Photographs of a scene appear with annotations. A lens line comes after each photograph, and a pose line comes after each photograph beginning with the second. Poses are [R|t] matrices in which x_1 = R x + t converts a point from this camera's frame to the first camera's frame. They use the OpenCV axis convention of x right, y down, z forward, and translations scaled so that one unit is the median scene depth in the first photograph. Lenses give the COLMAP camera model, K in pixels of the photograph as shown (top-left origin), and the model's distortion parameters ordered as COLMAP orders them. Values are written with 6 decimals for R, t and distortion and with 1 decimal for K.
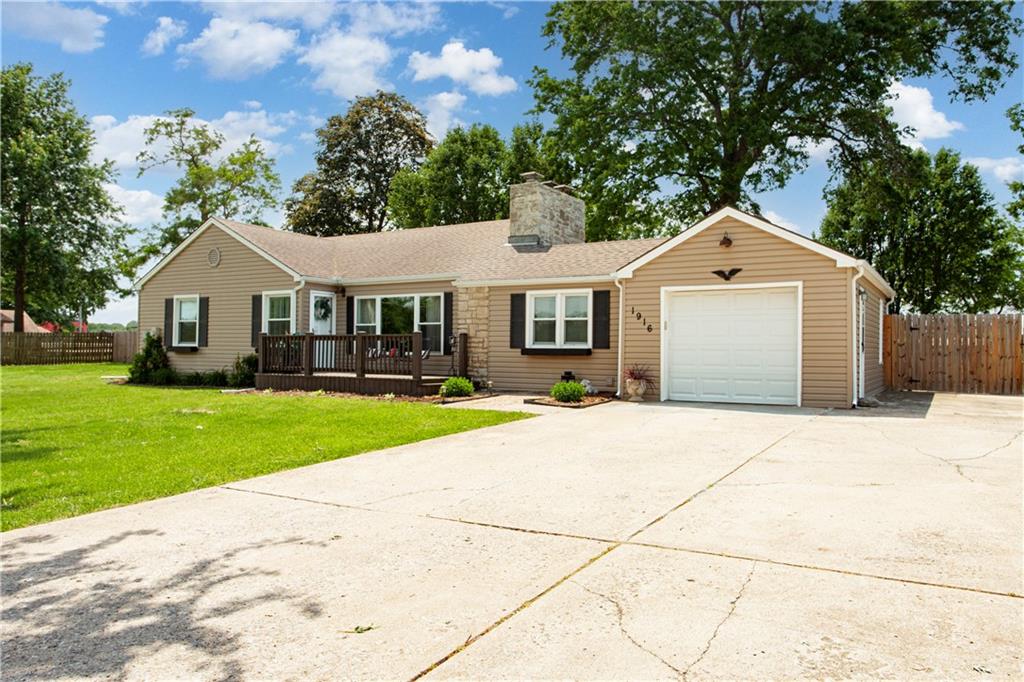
lens RADIAL K [[735.1, 0, 512.0], [0, 735.1, 341.5], [0, 0, 1]] dist [0.005714, 0.001127]
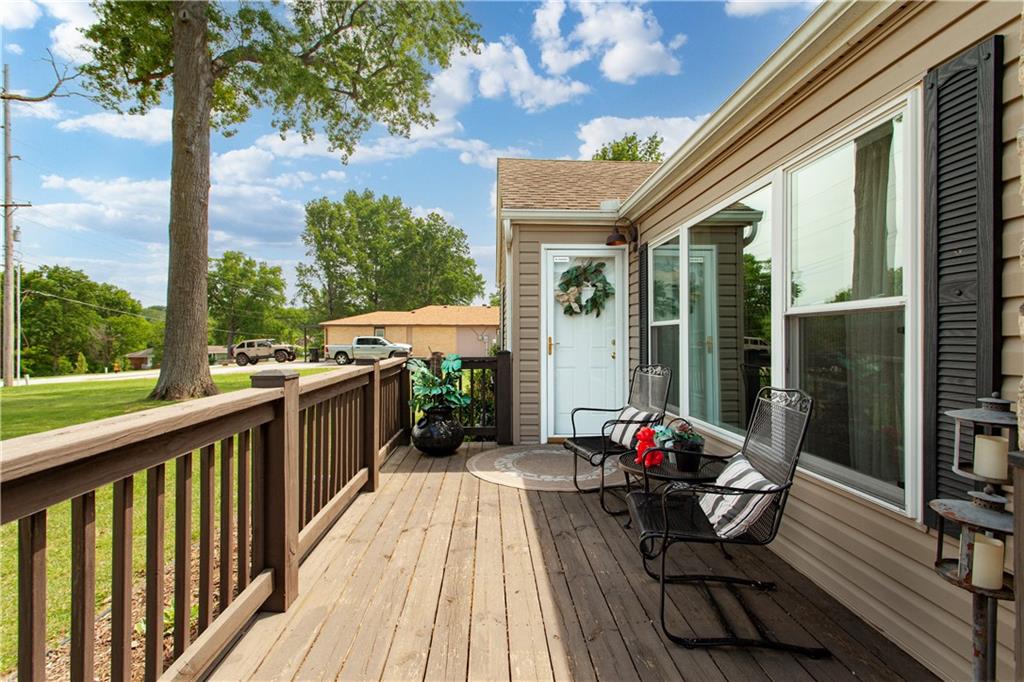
lens RADIAL K [[491.4, 0, 508.4], [0, 491.4, 340.0], [0, 0, 1]] dist [0.008763, -0.001206]
pose [[0.531296, -0.004728, -0.847173, -0.056296], [0.013938, 0.999898, 0.003160, -0.018731], [0.847072, -0.013487, 0.531307, 0.900538]]
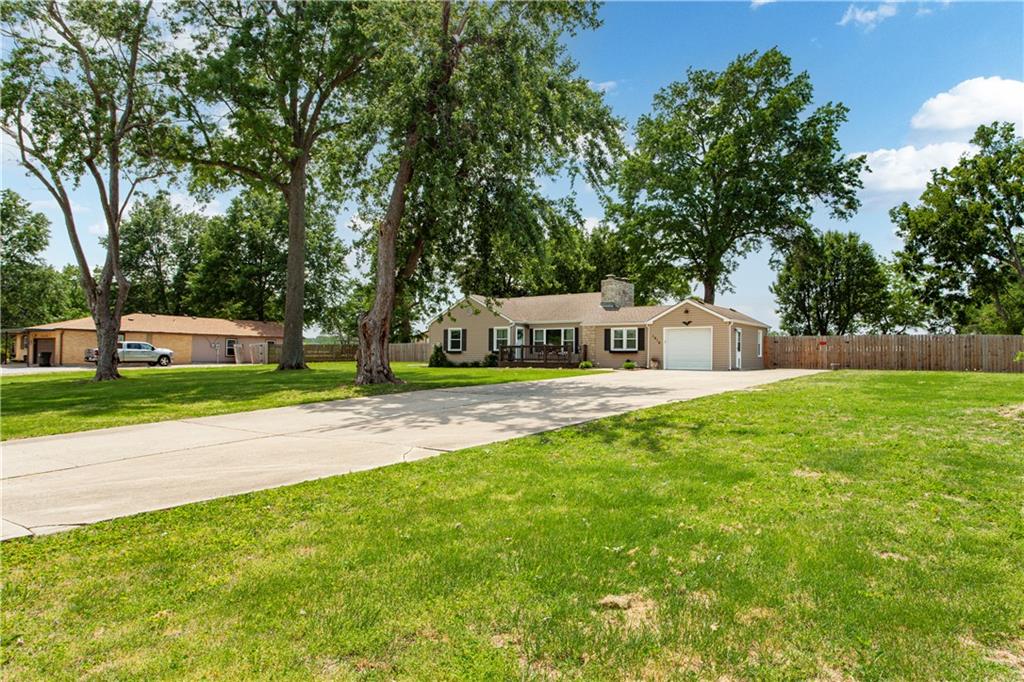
lens RADIAL K [[639.2, 0, 511.2], [0, 639.2, 345.6], [0, 0, 1]] dist [0.001441, -0.000031]
pose [[0.996409, -0.003021, -0.084612, -0.124772], [0.002340, 0.999964, -0.008137, 0.008708], [0.084634, 0.007910, 0.996381, -1.108230]]
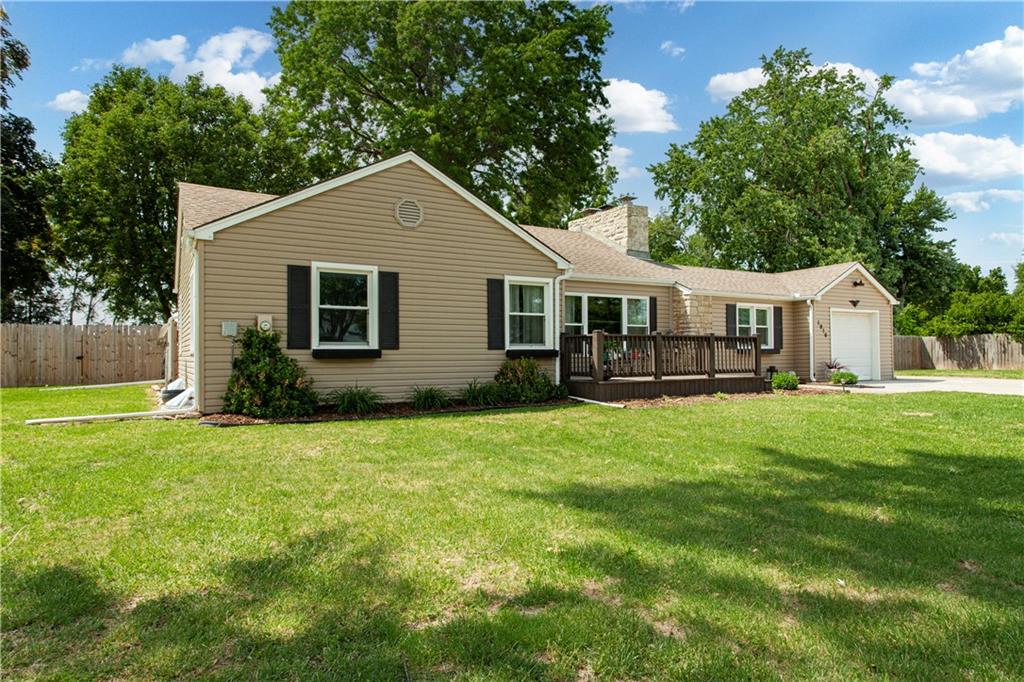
lens RADIAL K [[572.5, 0, 512.5], [0, 572.5, 345.4], [0, 0, 1]] dist [0.002956, 0.001023]
pose [[0.510528, -0.000635, 0.859861, -0.919178], [-0.002898, 0.999993, 0.002459, 0.002201], [-0.859856, -0.003748, 0.510523, 0.763610]]
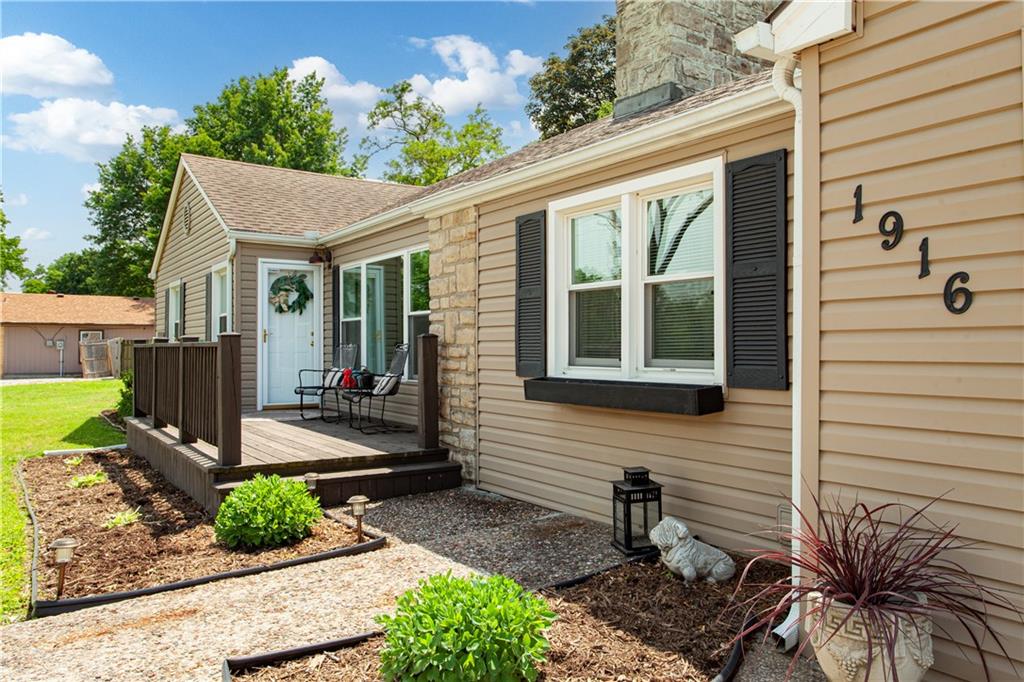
lens RADIAL K [[735.1, 0, 514.3], [0, 735.1, 336.6], [0, 0, 1]] dist [0.005714, 0.001127]
pose [[0.902169, -0.016399, -0.431070, 0.134369], [0.014843, 0.999866, -0.006975, -0.006287], [0.431126, -0.000106, 0.902292, 0.640292]]
